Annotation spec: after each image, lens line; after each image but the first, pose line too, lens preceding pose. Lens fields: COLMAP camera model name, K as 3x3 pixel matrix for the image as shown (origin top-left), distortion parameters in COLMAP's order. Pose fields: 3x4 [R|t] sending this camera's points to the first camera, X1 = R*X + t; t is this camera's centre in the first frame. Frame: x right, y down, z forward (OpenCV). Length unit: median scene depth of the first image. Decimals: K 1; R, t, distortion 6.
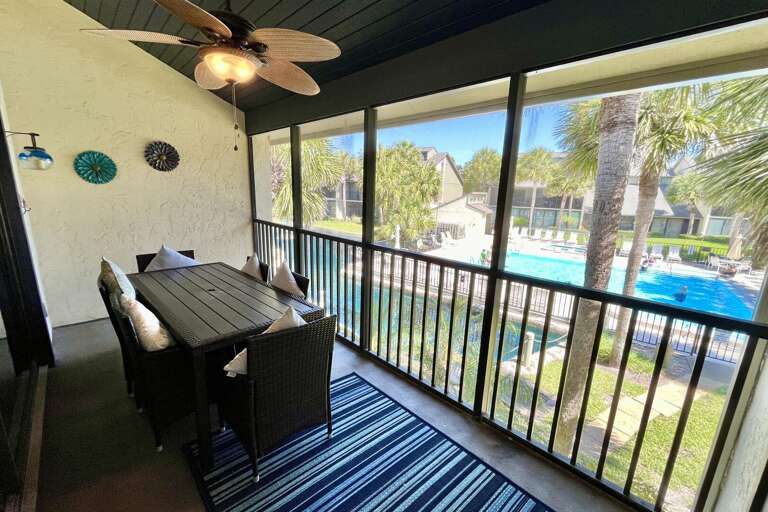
lens RADIAL K [[312.5, 0, 384.0], [0, 312.5, 256.0], [0, 0, 1]] dist [-0.001178, 0.000226]
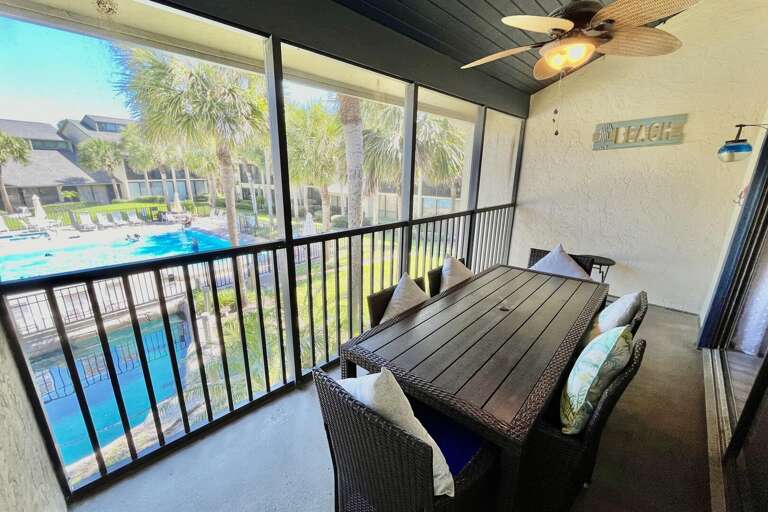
lens RADIAL K [[312.5, 0, 384.0], [0, 312.5, 256.0], [0, 0, 1]] dist [-0.001178, 0.000226]
pose [[-0.006054, -0.306543, 0.951838, -0.415473], [0.204649, 0.931329, 0.301239, -0.098508], [-0.978817, 0.196617, 0.057096, 0.412635]]
